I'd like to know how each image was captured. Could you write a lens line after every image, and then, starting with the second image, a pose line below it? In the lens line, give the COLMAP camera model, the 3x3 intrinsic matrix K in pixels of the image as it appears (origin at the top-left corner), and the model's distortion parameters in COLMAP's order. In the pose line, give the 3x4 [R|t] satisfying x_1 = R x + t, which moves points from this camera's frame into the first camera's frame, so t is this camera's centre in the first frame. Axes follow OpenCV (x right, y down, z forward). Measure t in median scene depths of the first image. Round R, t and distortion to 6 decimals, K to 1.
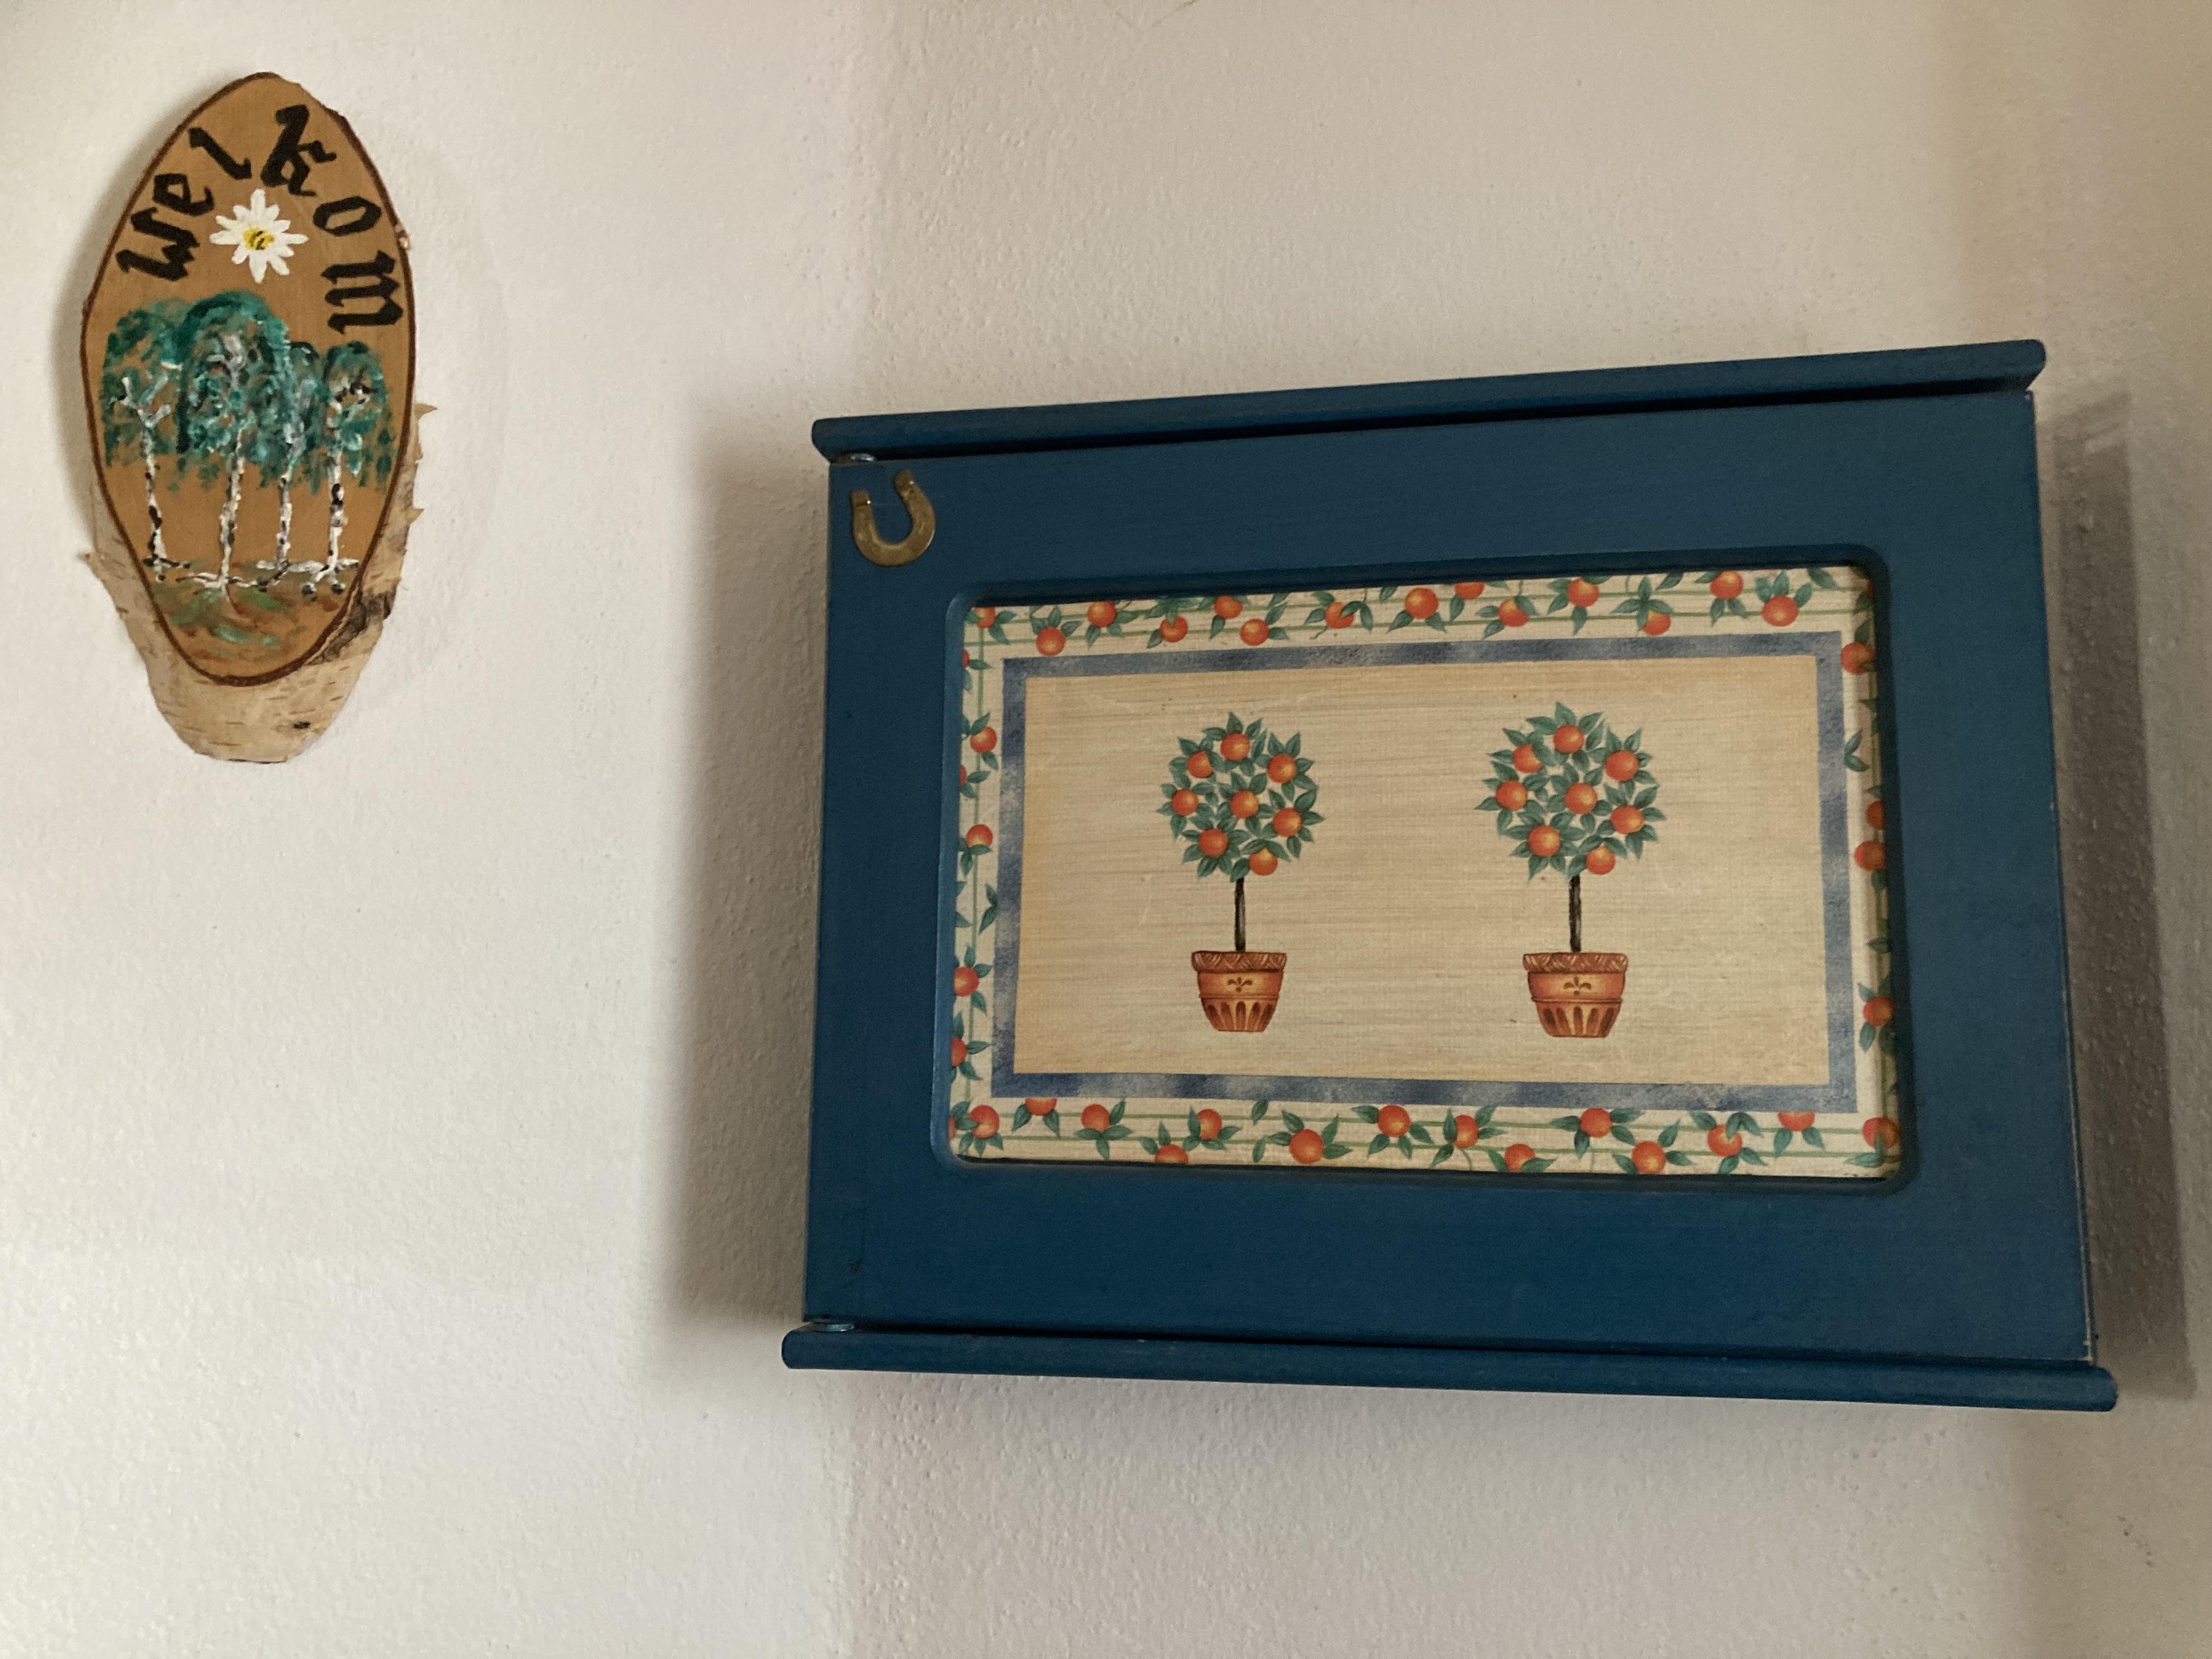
lens RADIAL K [[1797.7, 0, 1124.2], [0, 1797.7, 831.2], [0, 0, 1]] dist [-0.056786, -0.004233]
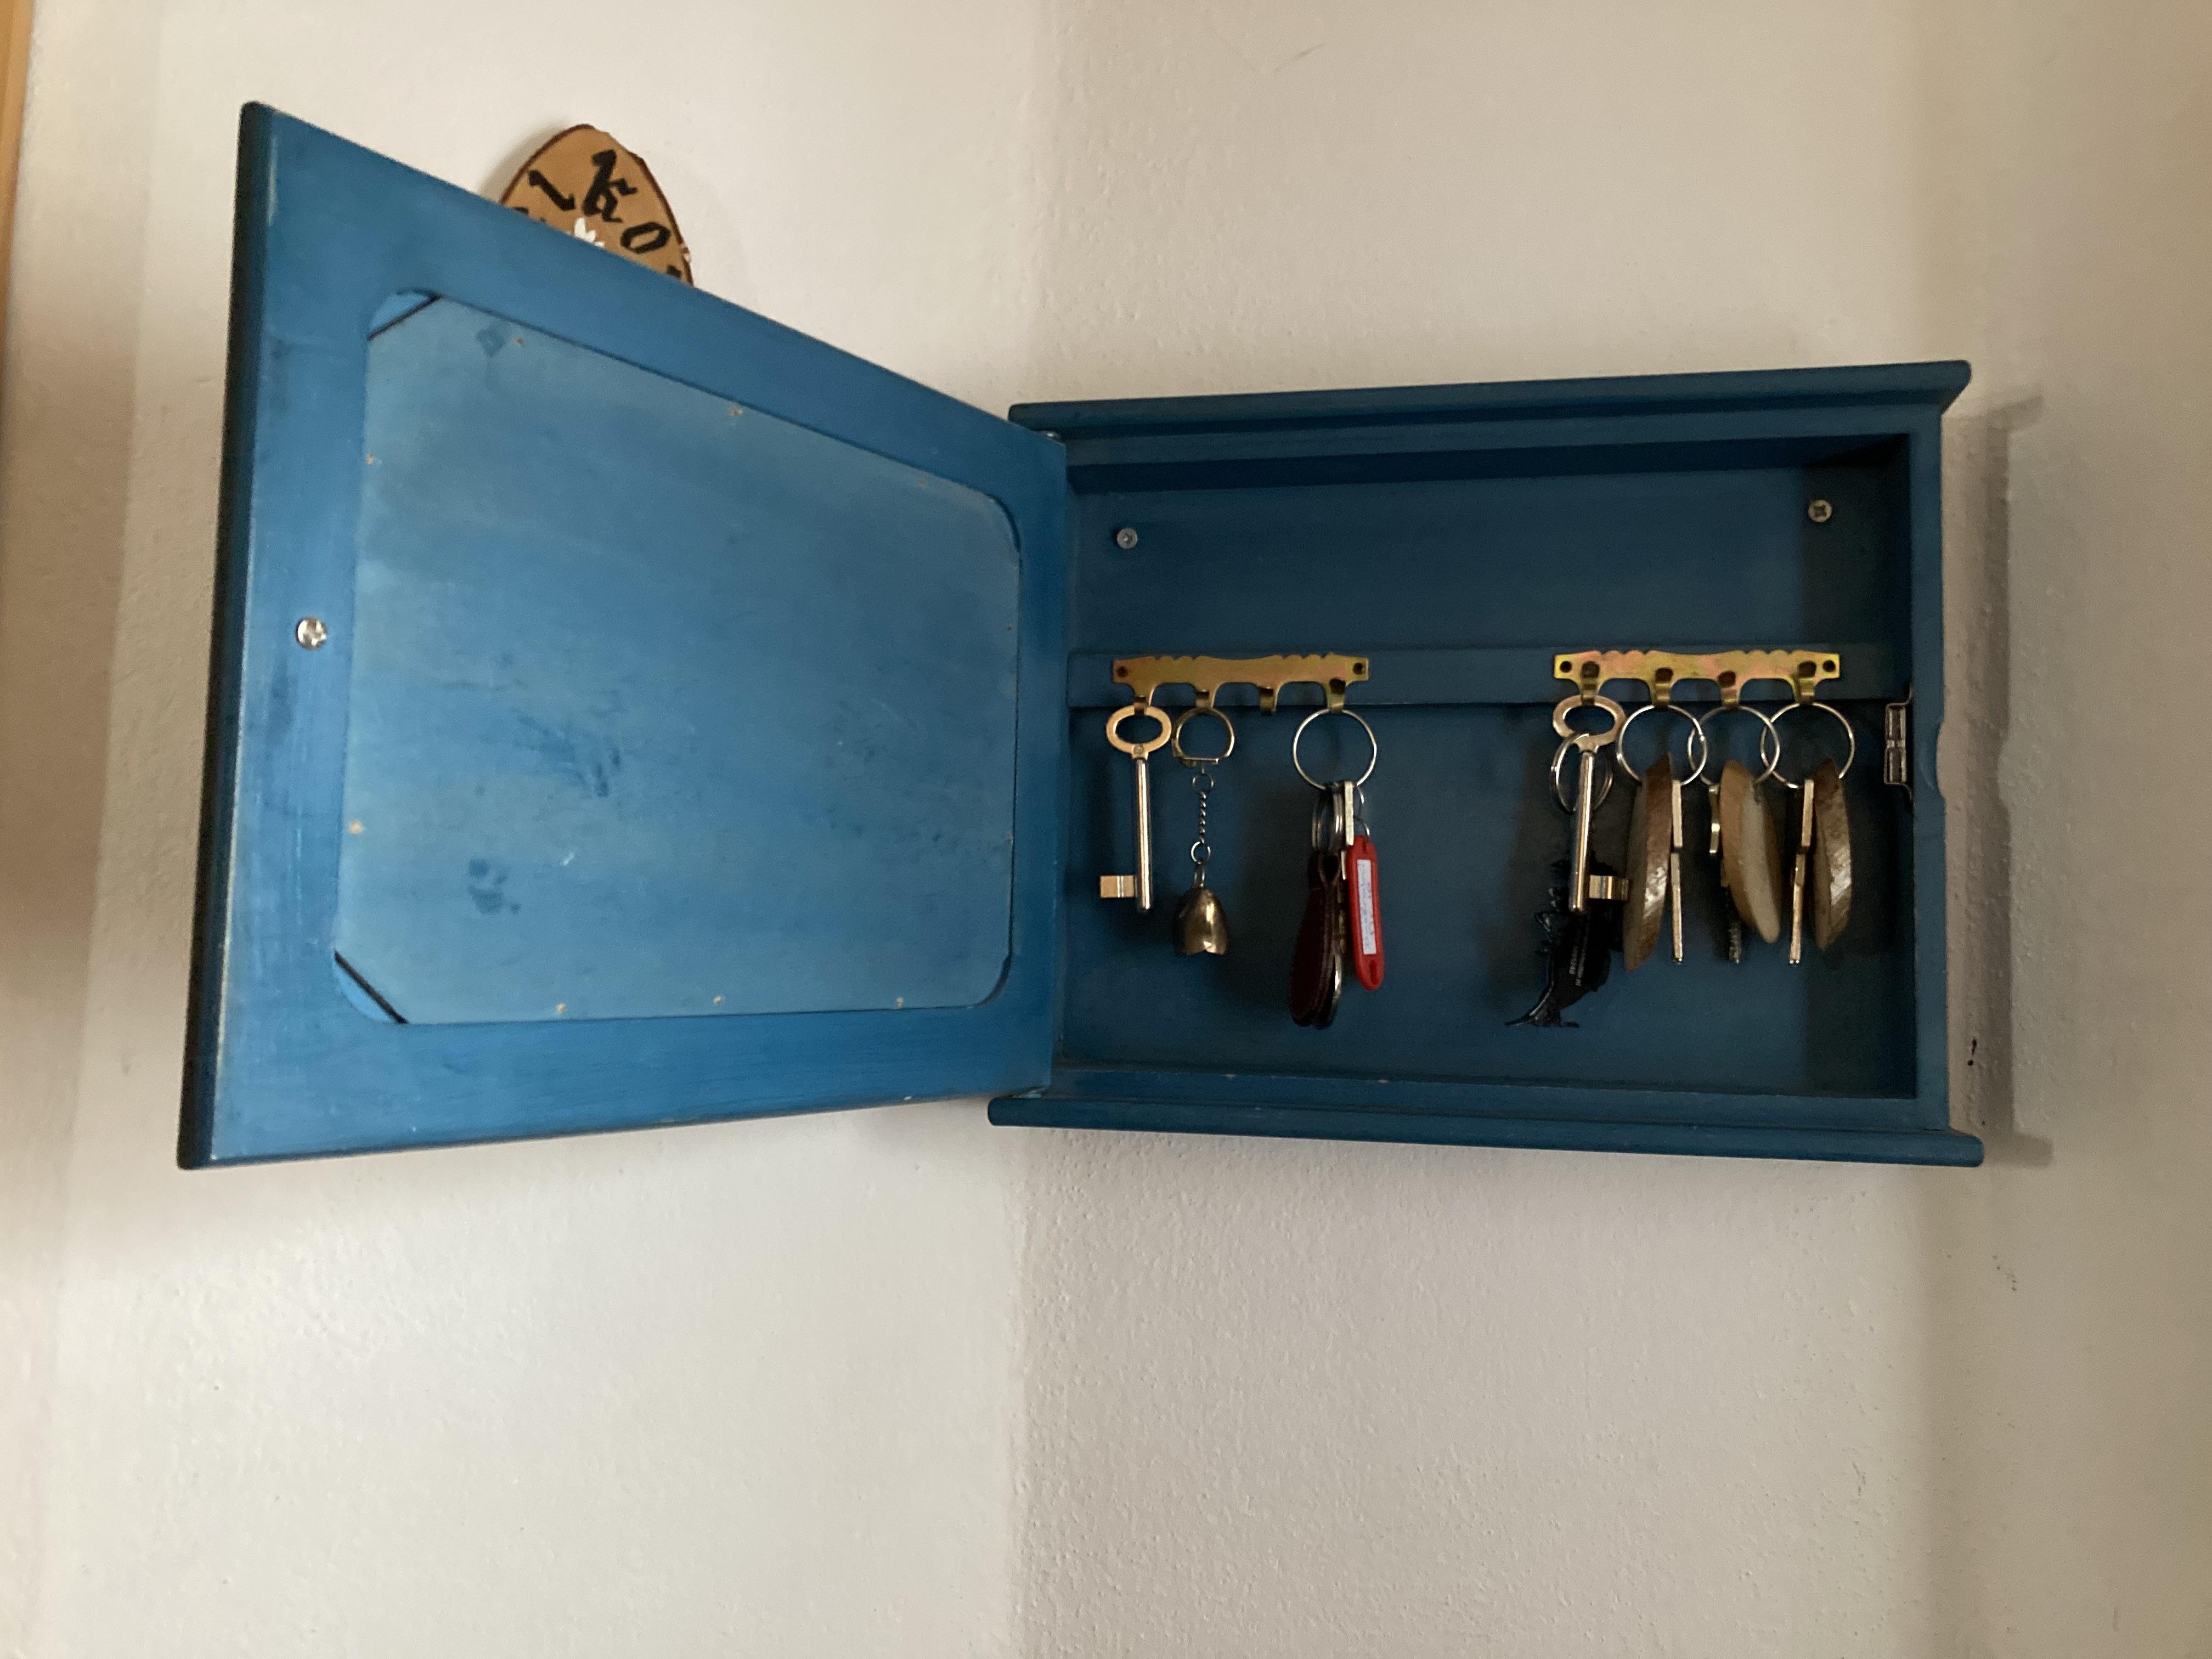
lens RADIAL K [[1797.7, 0, 1086.3], [0, 1797.7, 816.6], [0, 0, 1]] dist [-0.056786, -0.004233]
pose [[0.999028, 0.016170, -0.041018, -0.061378], [-0.013740, 0.998172, 0.058858, -0.009628], [0.041894, -0.058237, 0.997423, -0.302653]]
